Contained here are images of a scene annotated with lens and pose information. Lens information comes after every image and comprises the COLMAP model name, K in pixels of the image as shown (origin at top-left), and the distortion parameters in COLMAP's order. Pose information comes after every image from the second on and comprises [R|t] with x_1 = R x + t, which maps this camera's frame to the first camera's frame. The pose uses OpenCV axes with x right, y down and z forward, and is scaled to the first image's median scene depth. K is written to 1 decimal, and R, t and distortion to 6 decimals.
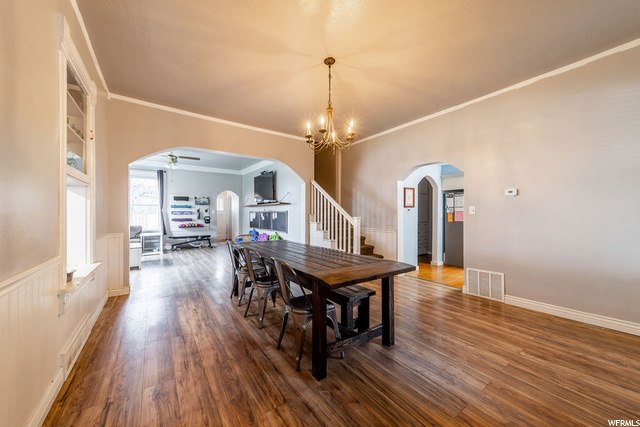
lens RADIAL K [[227.1, 0, 316.1], [0, 227.1, 211.1], [0, 0, 1]] dist [0.000224, 0.000002]
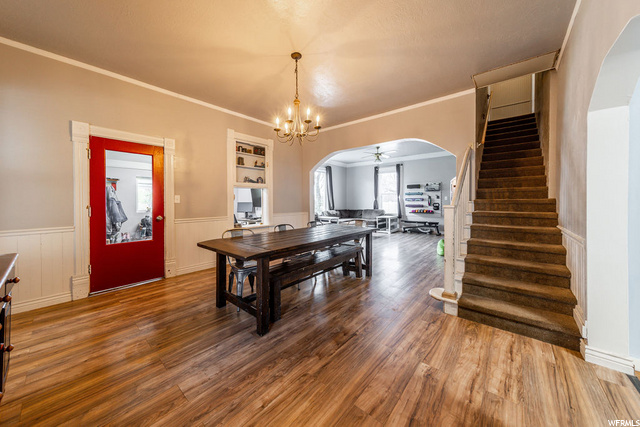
lens RADIAL K [[232.0, 0, 319.2], [0, 232.0, 199.5], [0, 0, 1]] dist [0.000220, 0.000014]
pose [[0.261272, -0.006101, -0.965246, 0.376788], [0.015346, 0.999880, -0.002166, 0.002677], [0.965143, -0.014247, 0.261335, 0.272793]]
